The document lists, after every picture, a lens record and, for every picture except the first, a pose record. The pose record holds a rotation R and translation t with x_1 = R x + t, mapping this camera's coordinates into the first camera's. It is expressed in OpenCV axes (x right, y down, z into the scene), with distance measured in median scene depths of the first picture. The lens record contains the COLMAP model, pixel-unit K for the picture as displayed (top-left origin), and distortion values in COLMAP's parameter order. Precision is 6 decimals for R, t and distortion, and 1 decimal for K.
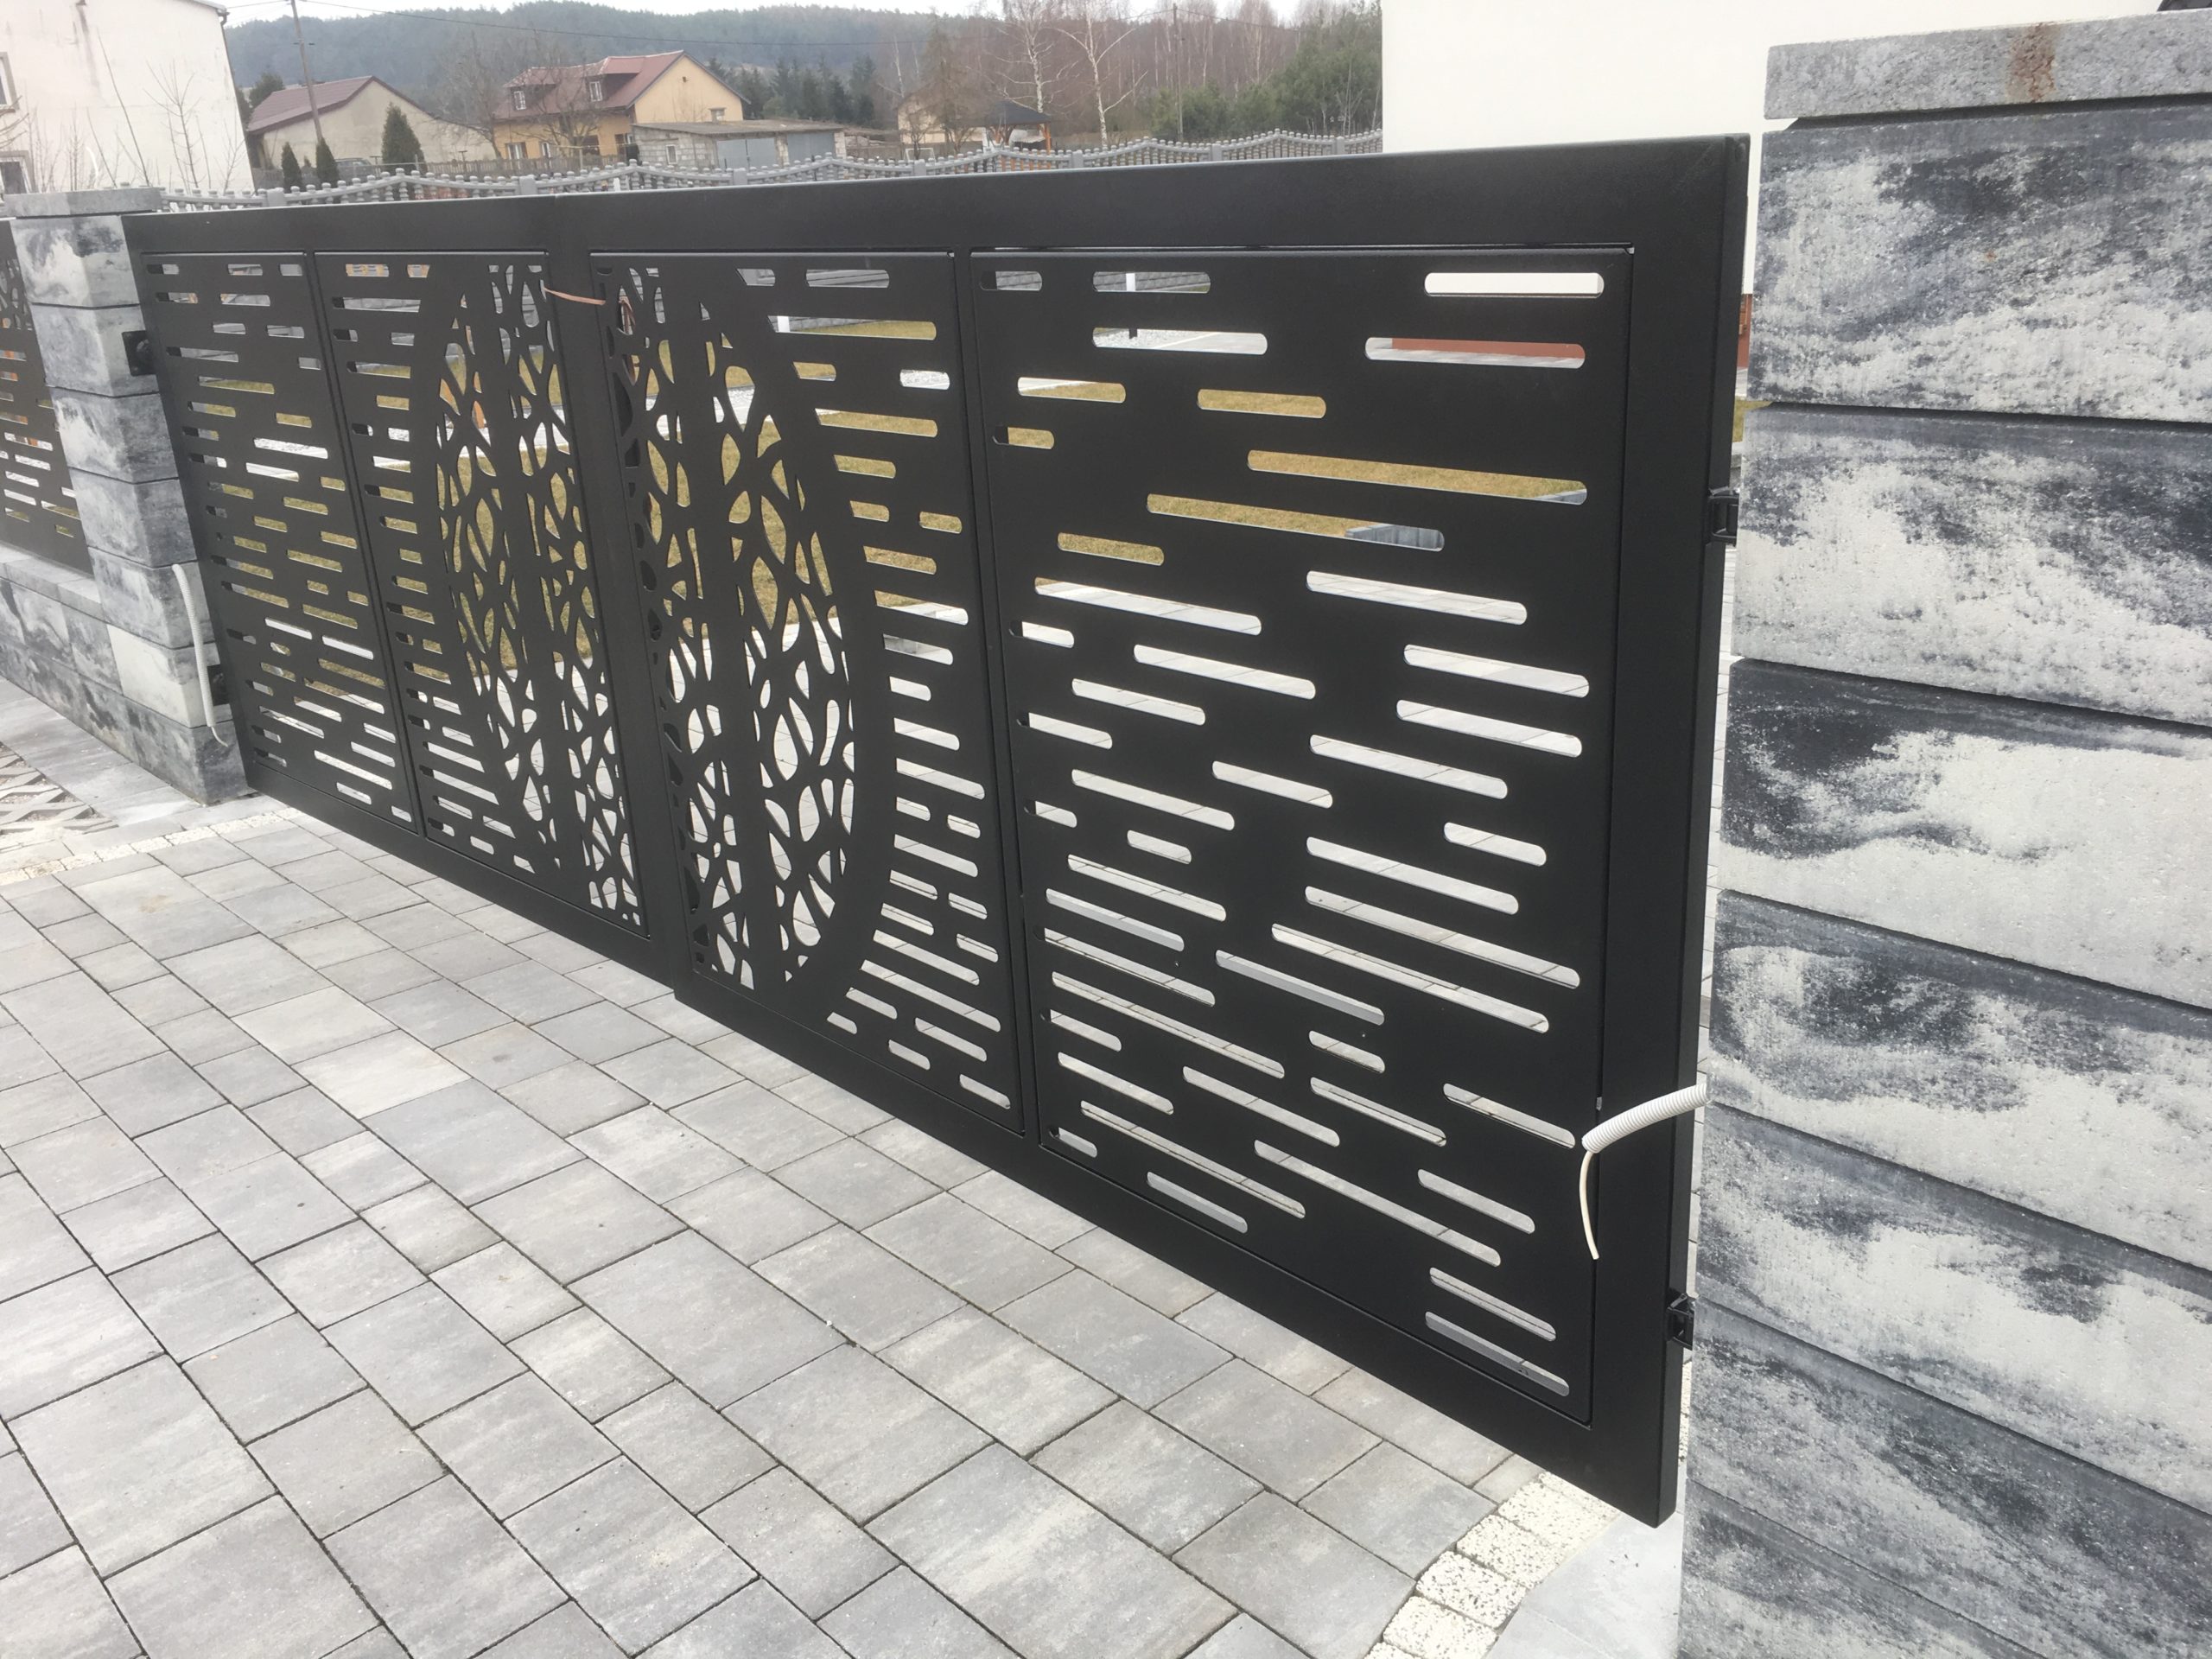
lens RADIAL K [[1875.4, 0, 1106.7], [0, 1875.4, 841.4], [0, 0, 1]] dist [0.066359, -0.078030]
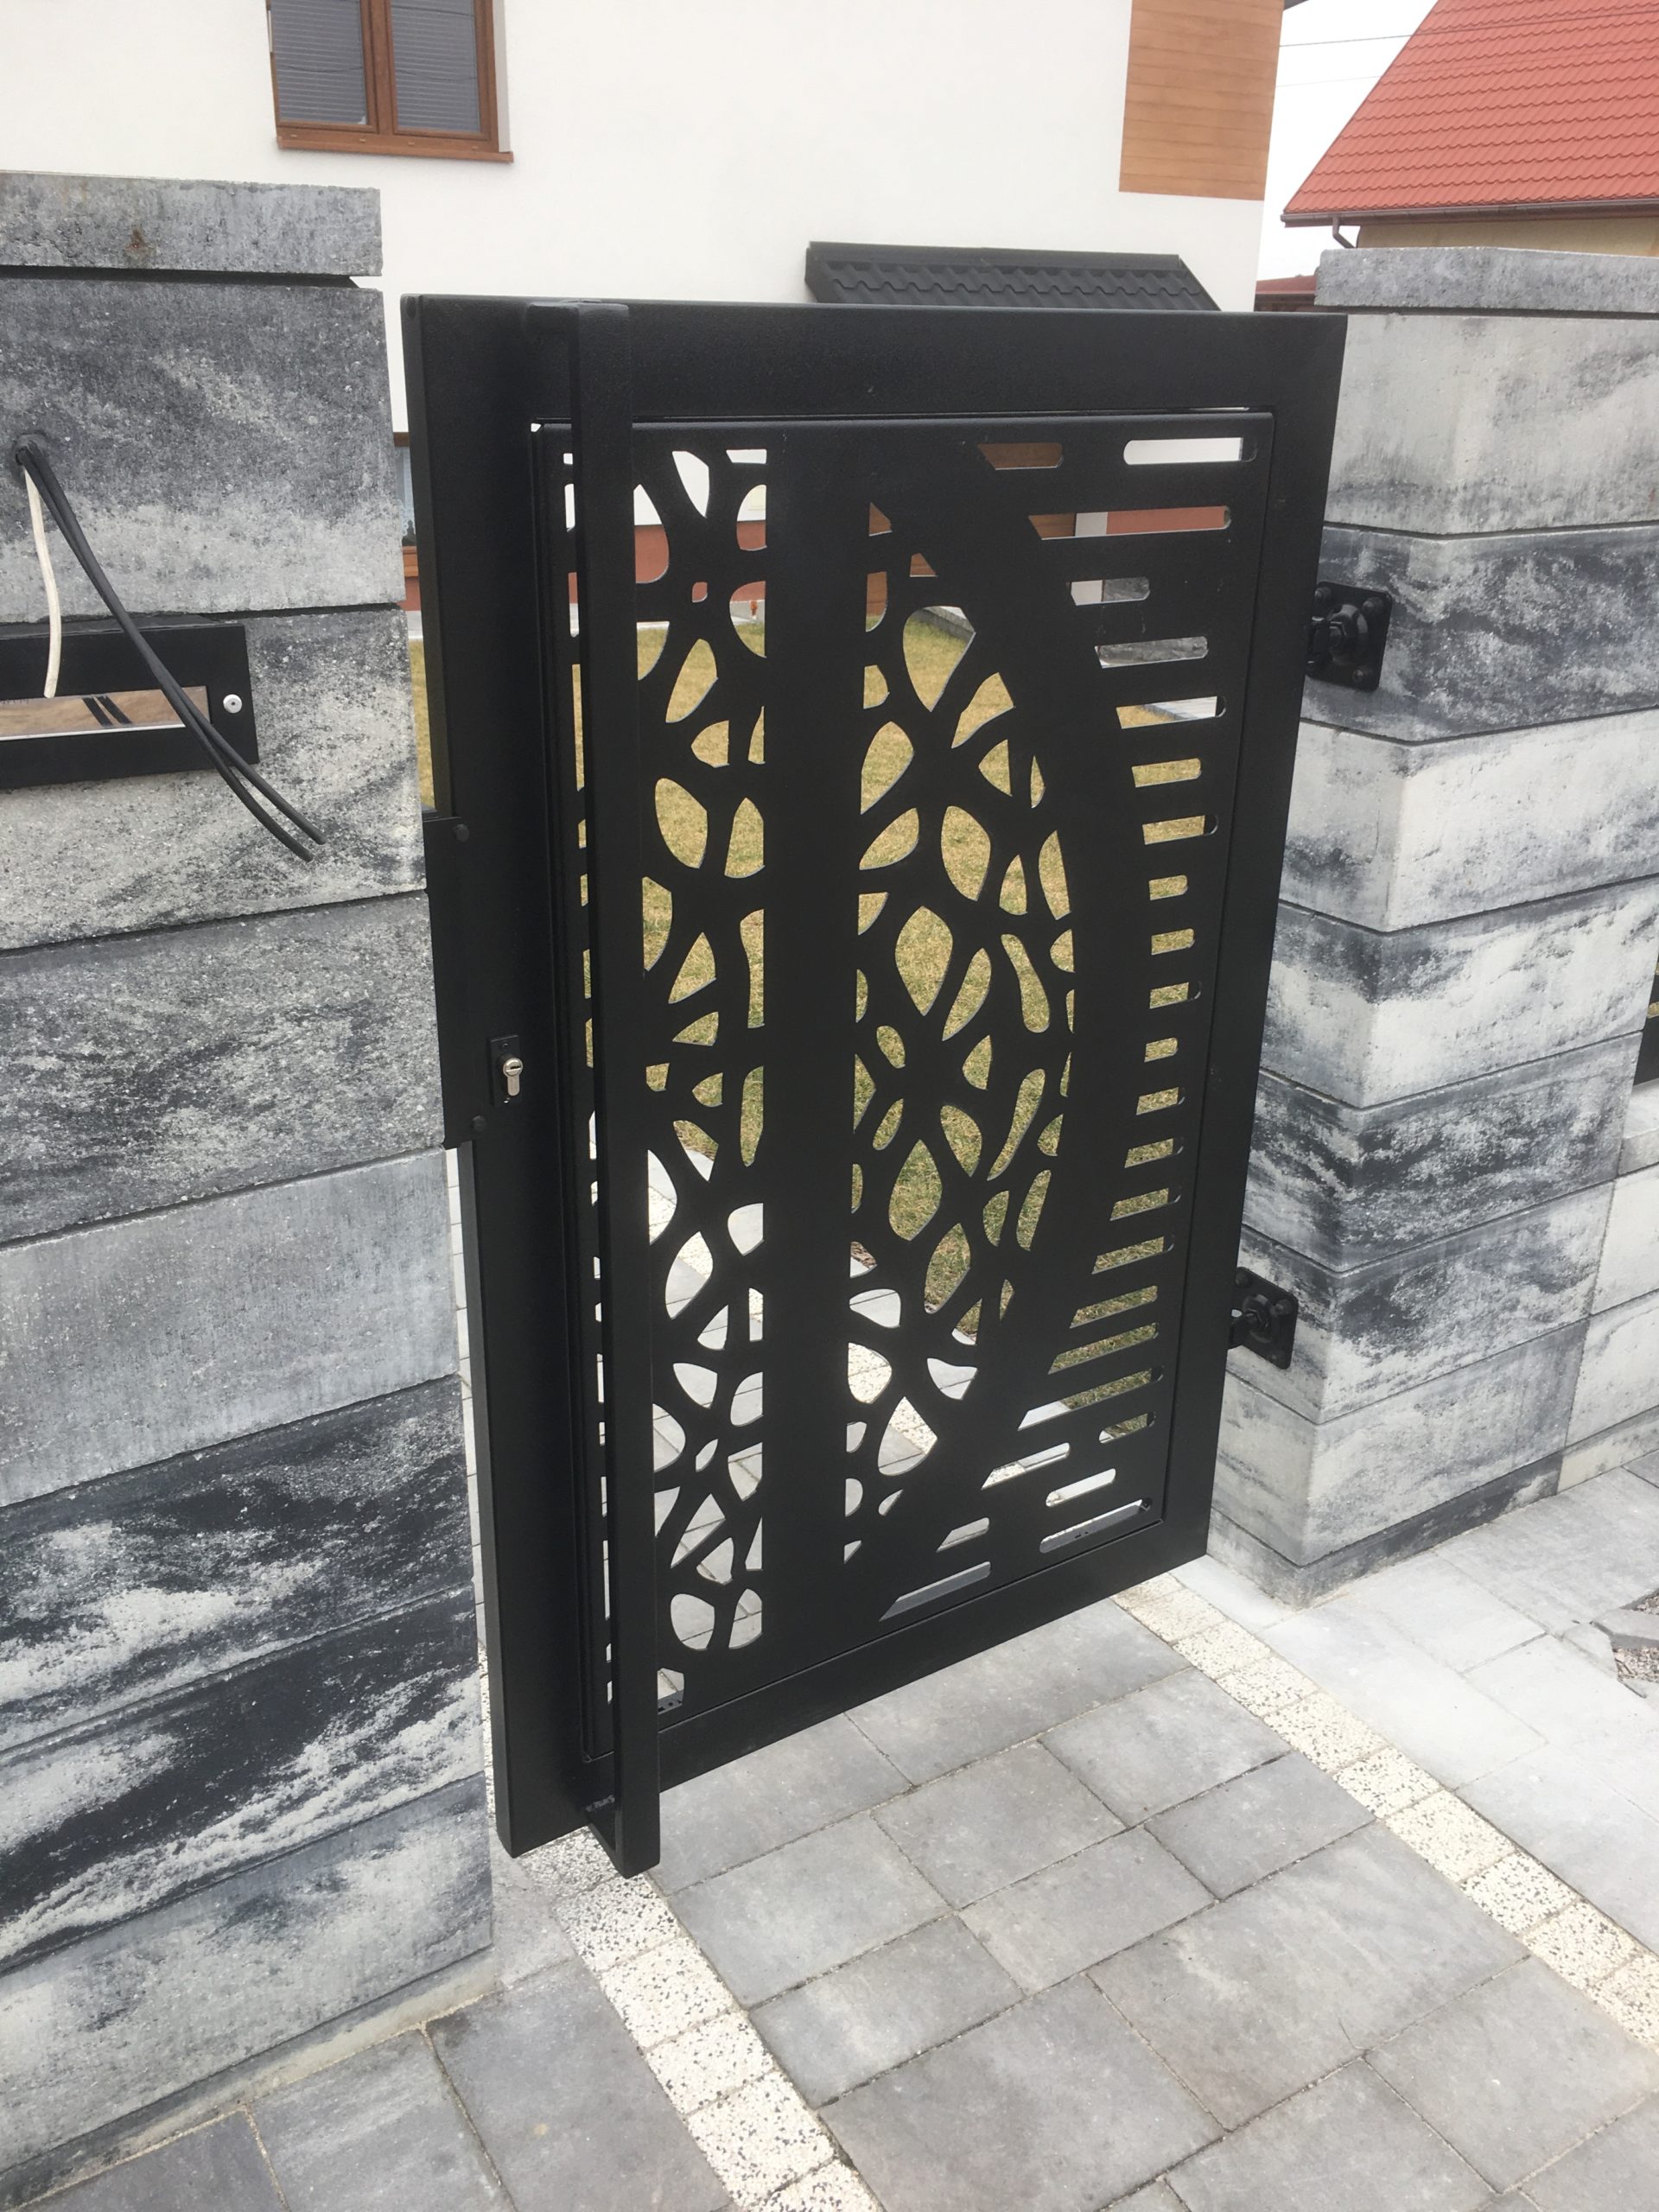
lens RADIAL K [[1875.4, 0, 828.4], [0, 1875.4, 1090.9], [0, 0, 1]] dist [0.066359, -0.078030]
pose [[0.159495, -0.318982, 0.934244, -0.787604], [0.310579, 0.914518, 0.259225, -0.264315], [-0.937071, 0.248812, 0.244930, 0.878337]]
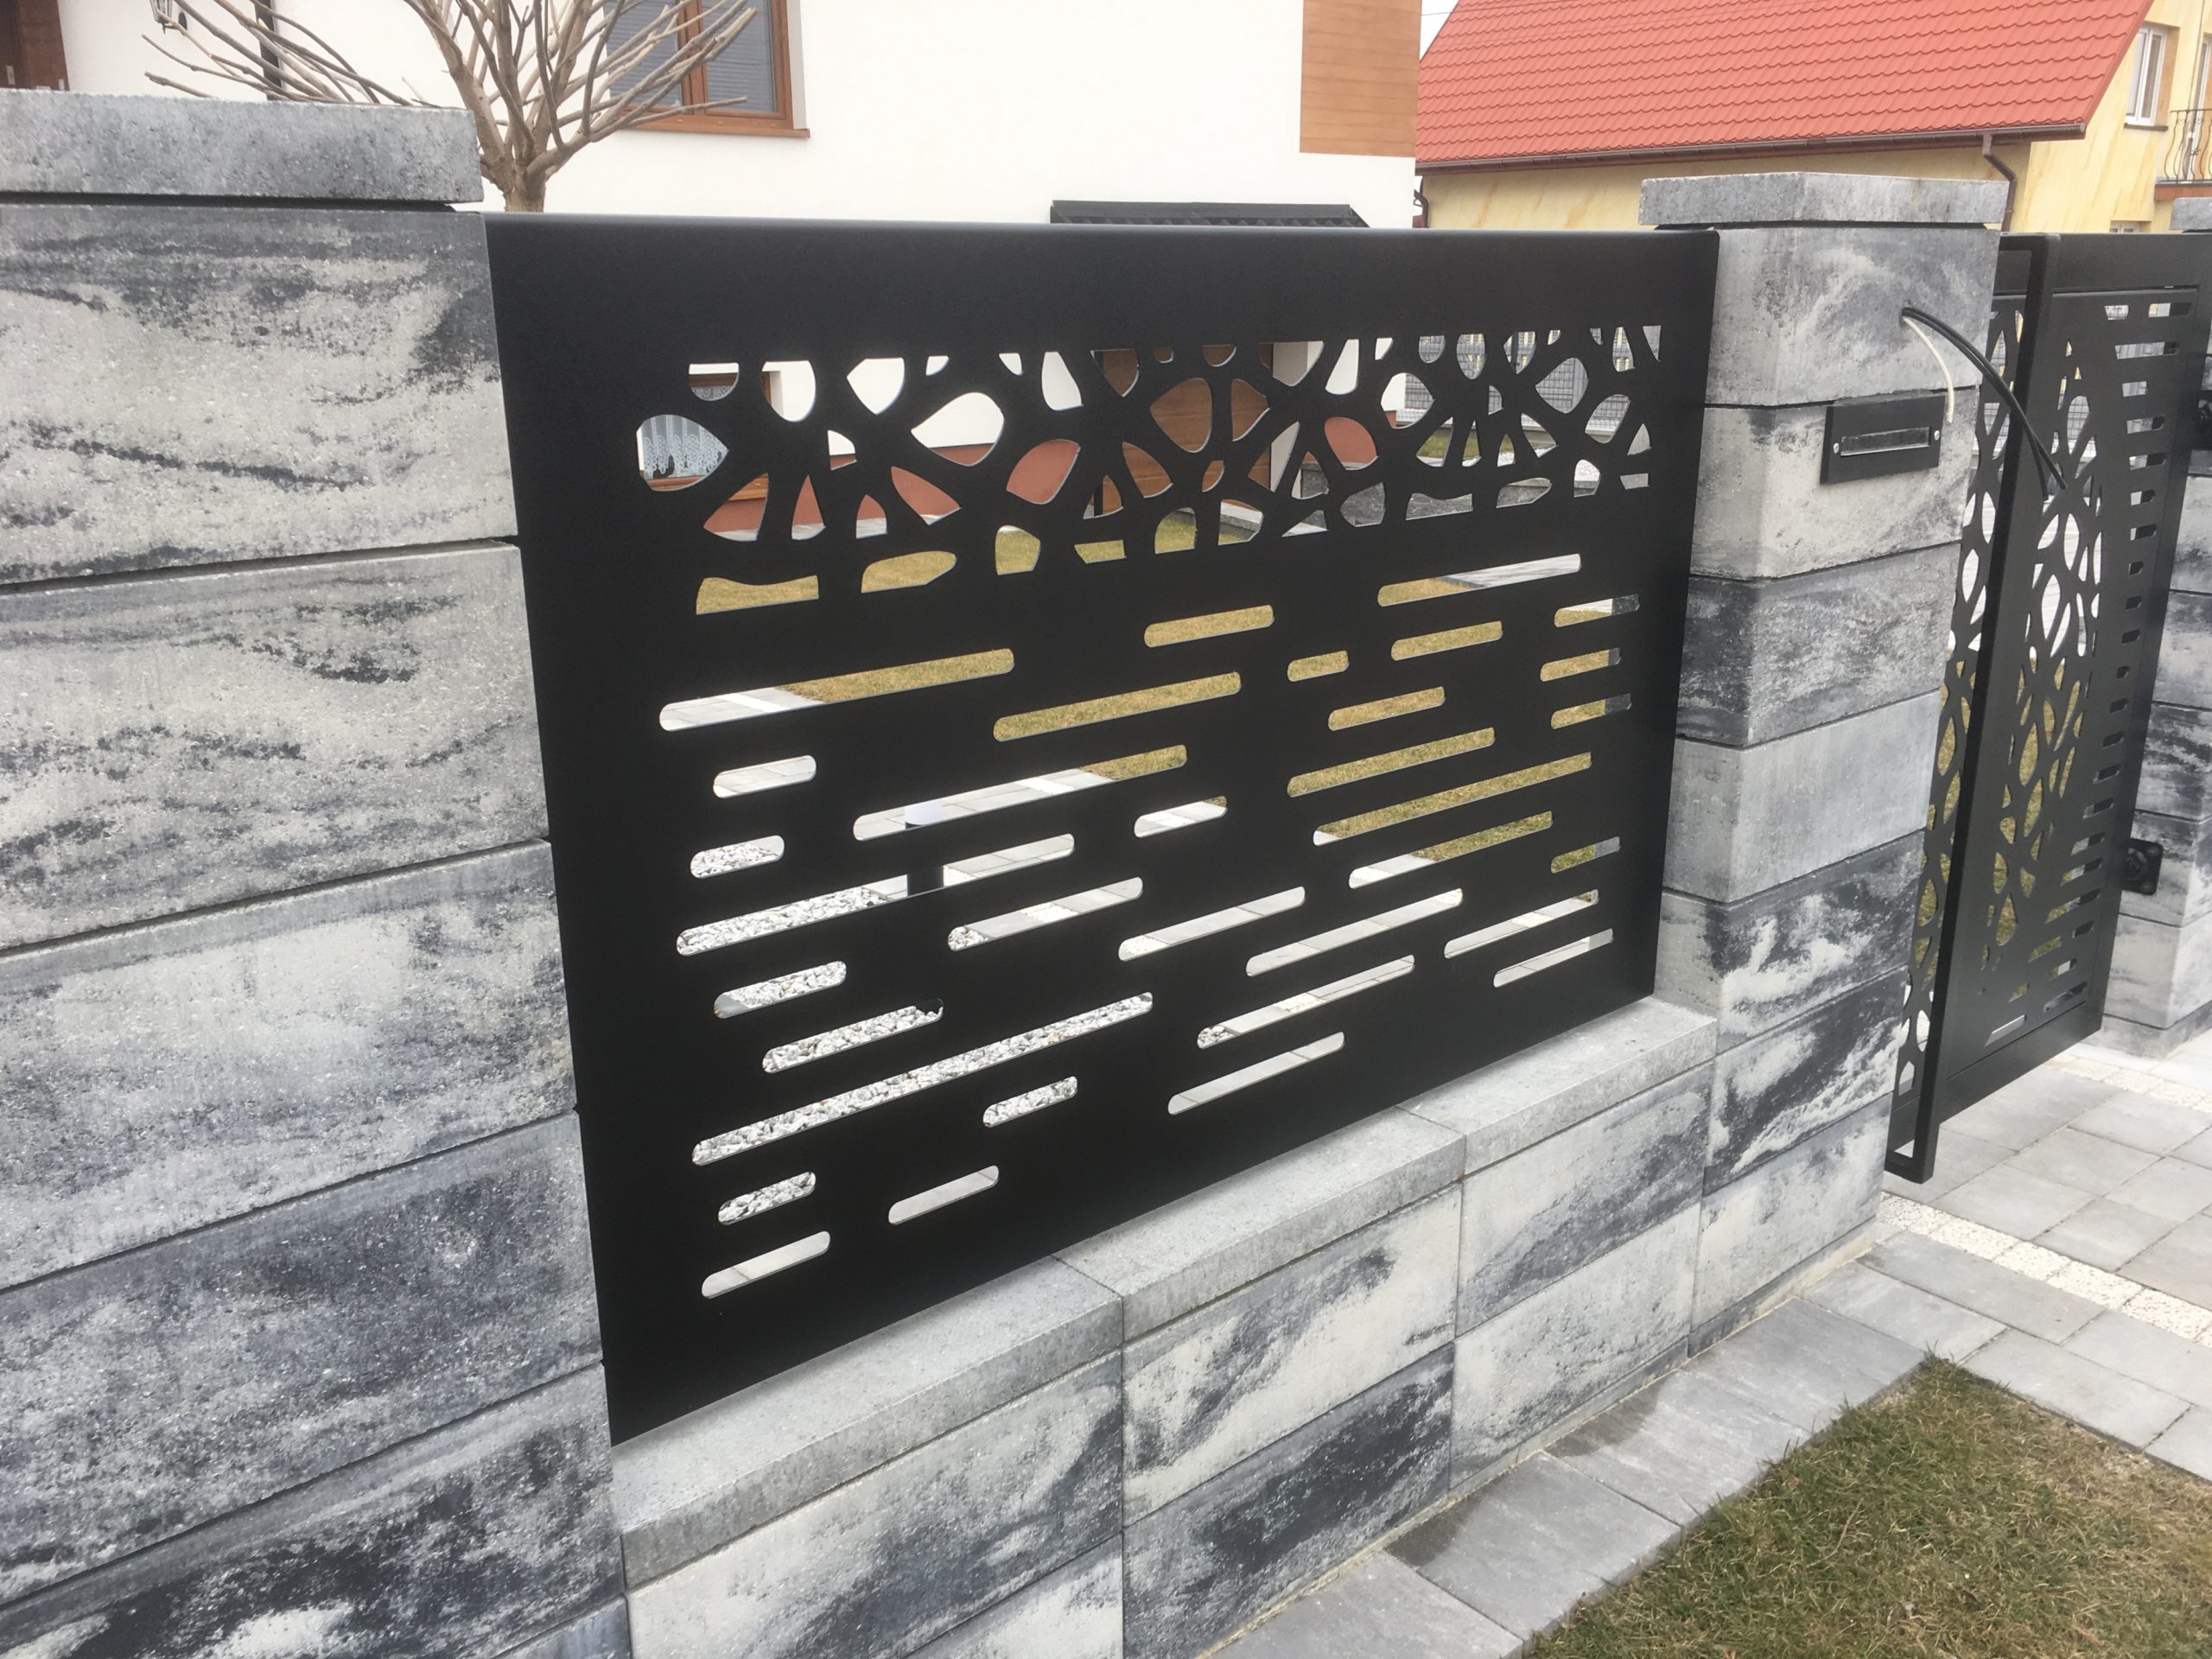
lens RADIAL K [[1875.4, 0, 1121.5], [0, 1875.4, 827.2], [0, 0, 1]] dist [0.066359, -0.078030]
pose [[0.021940, -0.231353, 0.972623, -1.260361], [0.343187, 0.915486, 0.210021, -0.421644], [-0.939011, 0.329184, 0.099483, 1.416990]]
